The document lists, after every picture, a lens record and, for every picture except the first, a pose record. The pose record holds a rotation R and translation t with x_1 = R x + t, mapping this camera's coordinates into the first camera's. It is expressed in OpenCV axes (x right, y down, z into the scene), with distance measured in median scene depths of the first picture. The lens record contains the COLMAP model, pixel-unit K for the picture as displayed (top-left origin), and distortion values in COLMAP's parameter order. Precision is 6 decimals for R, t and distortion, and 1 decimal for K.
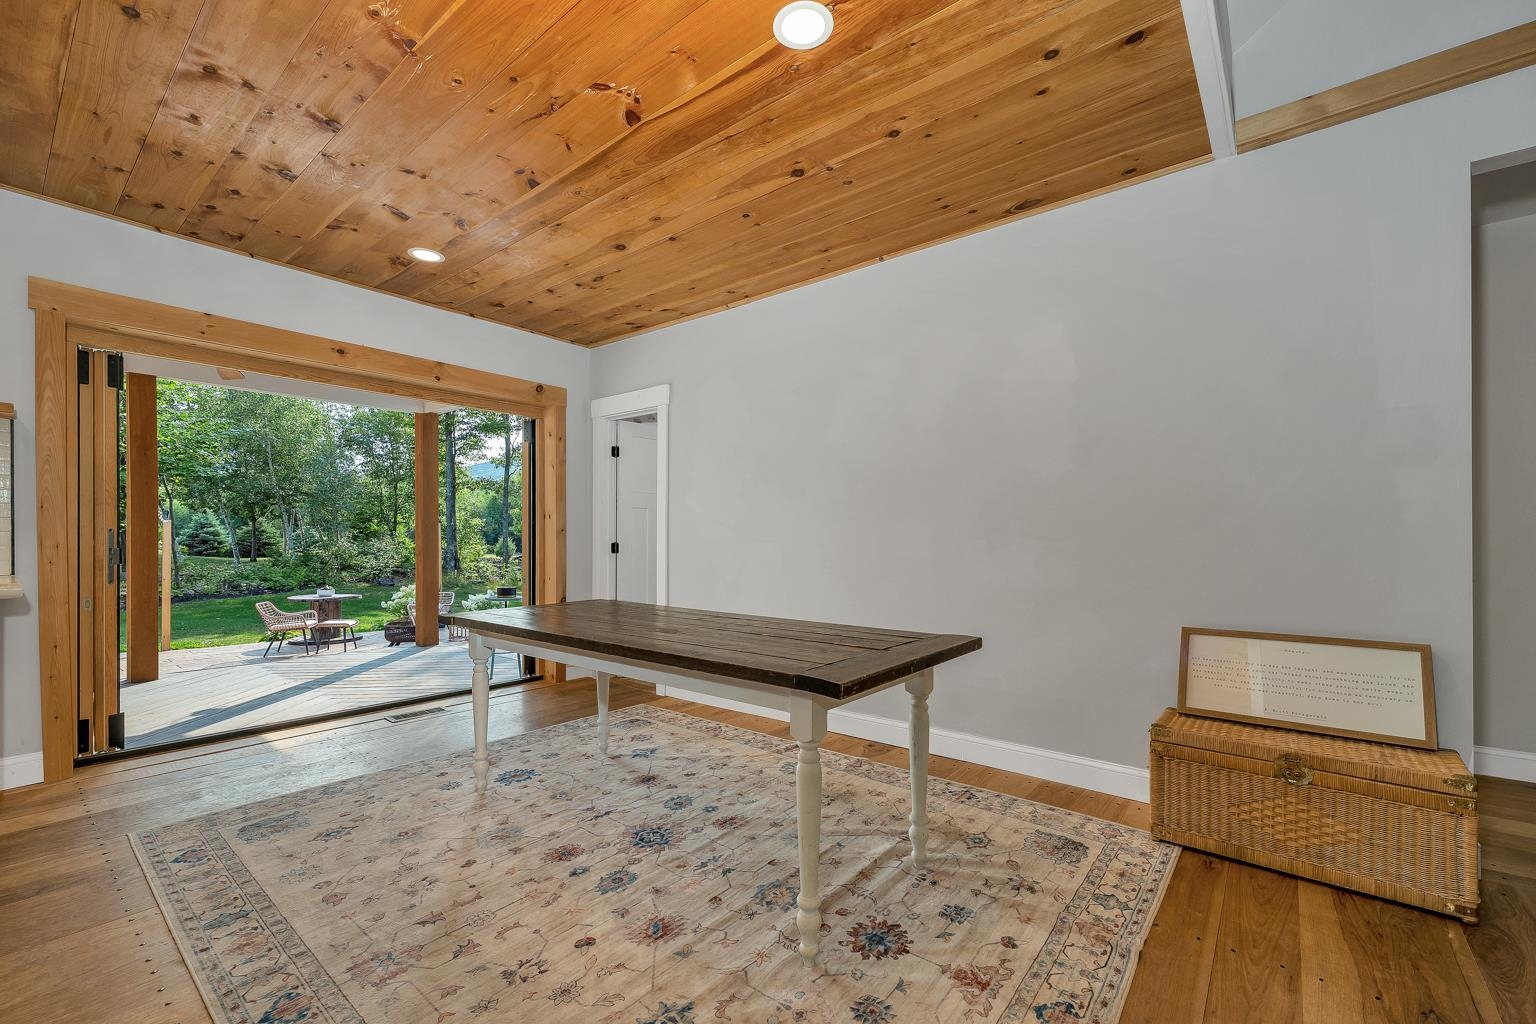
lens RADIAL K [[639.4, 0, 766.9], [0, 639.4, 542.1], [0, 0, 1]] dist [-0.000645, -0.000108]
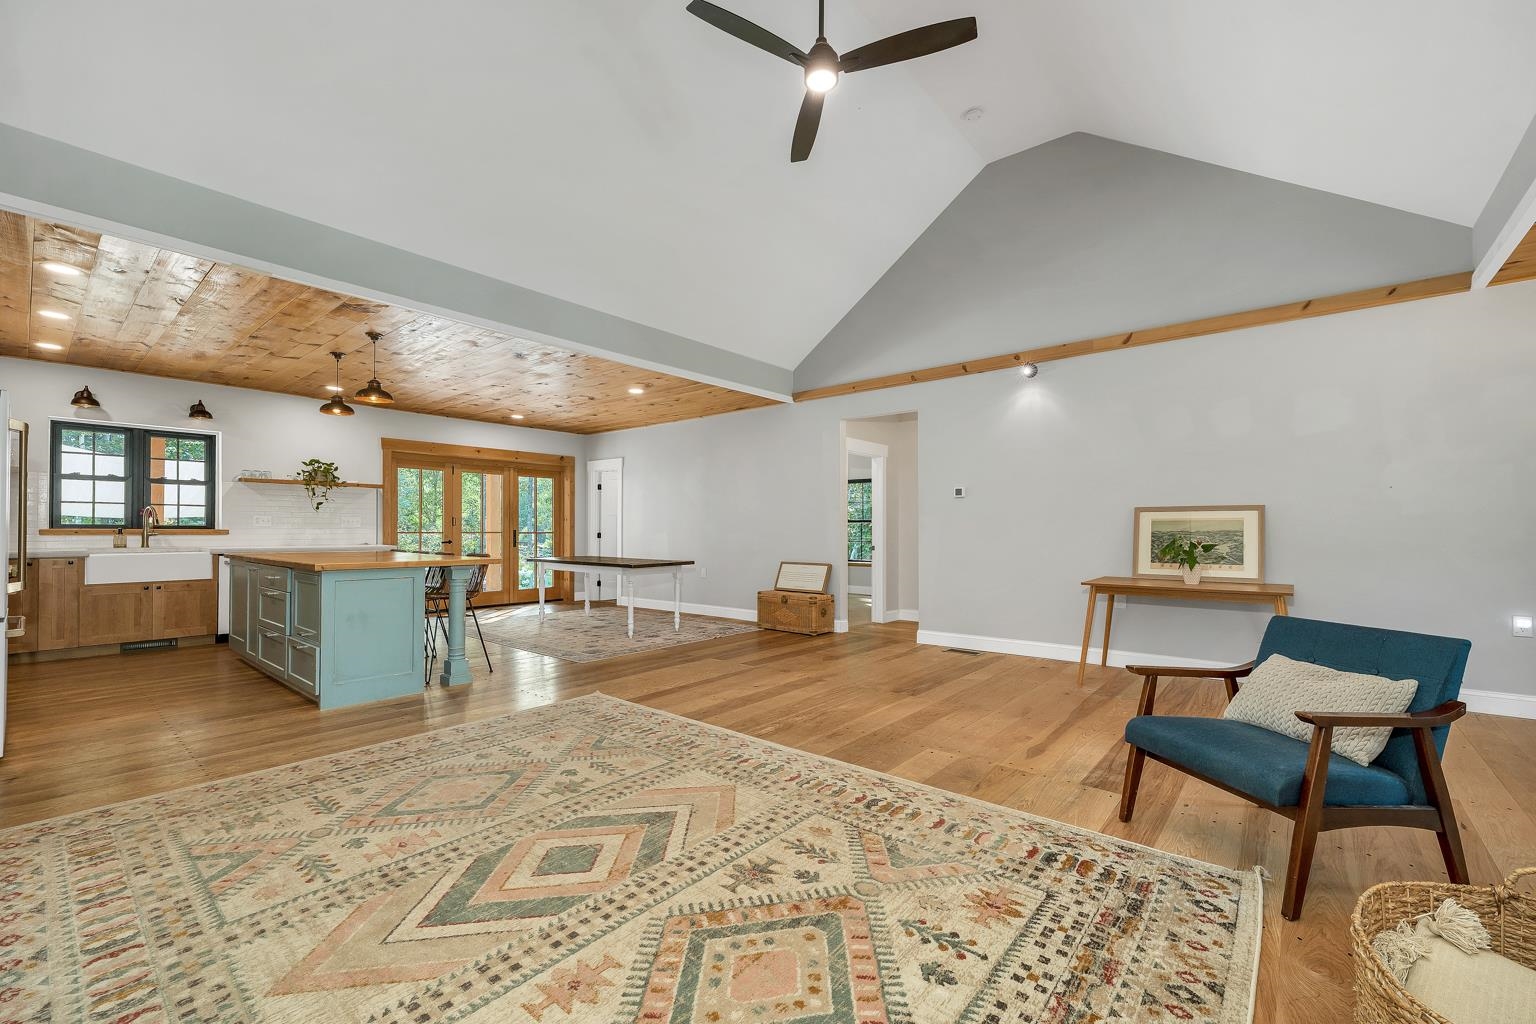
lens RADIAL K [[635.8, 0, 767.1], [0, 635.8, 528.2], [0, 0, 1]] dist [0.000518, -0.000360]
pose [[0.999757, 0.001645, -0.021960, 0.656324], [-0.001801, 0.999973, -0.007077, -0.000117], [0.021948, 0.007115, 0.999734, -1.932838]]
